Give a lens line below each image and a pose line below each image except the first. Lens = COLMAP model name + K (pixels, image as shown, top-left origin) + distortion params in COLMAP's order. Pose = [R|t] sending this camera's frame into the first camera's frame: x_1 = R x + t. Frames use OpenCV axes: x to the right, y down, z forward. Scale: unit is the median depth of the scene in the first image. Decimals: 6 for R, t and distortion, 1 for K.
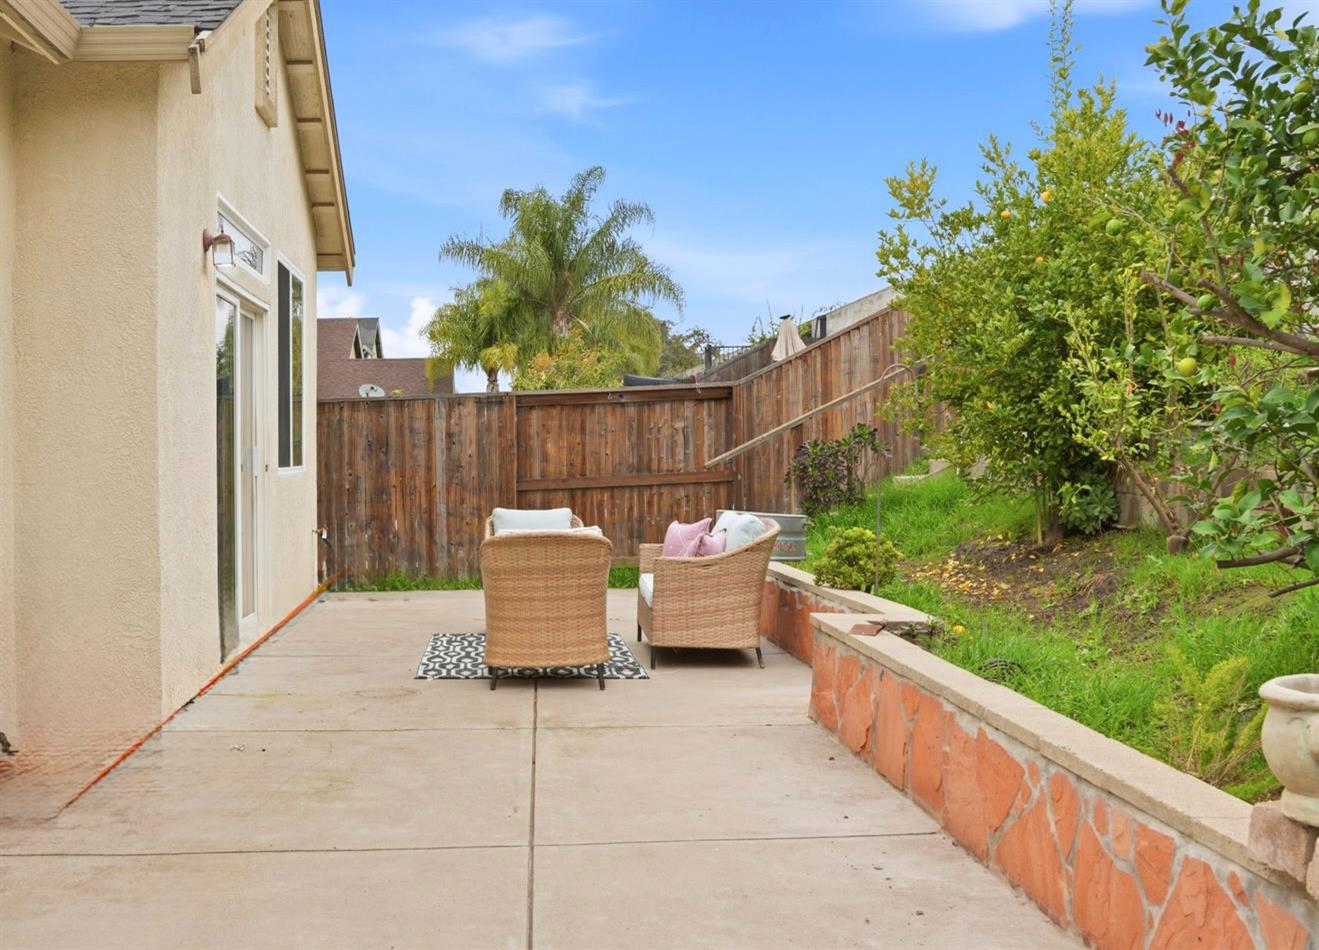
lens RADIAL K [[1529.4, 0, 658.2], [0, 1529.4, 547.4], [0, 0, 1]] dist [0.010851, 0.009992]
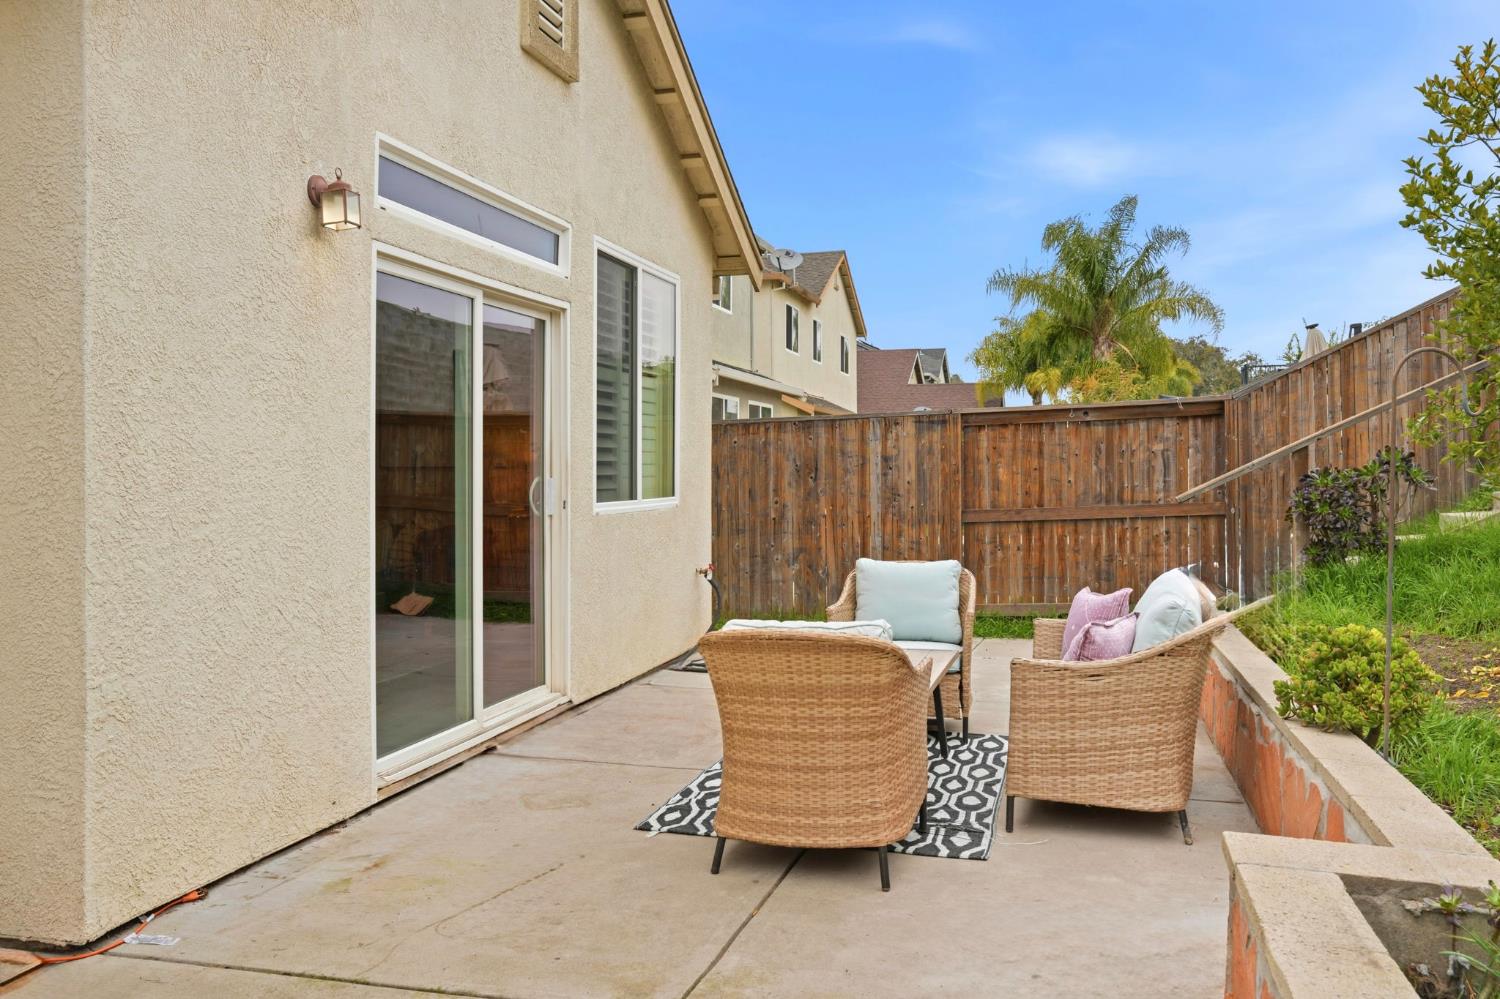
lens RADIAL K [[1322.7, 0, 751.4], [0, 1322.7, 483.6], [0, 0, 1]] dist [-0.100881, 0.223746]
pose [[0.942525, 0.008096, -0.334039, 0.045341], [-0.024460, 0.998696, -0.044810, -0.022934], [0.333240, 0.050405, 0.941494, 0.253909]]
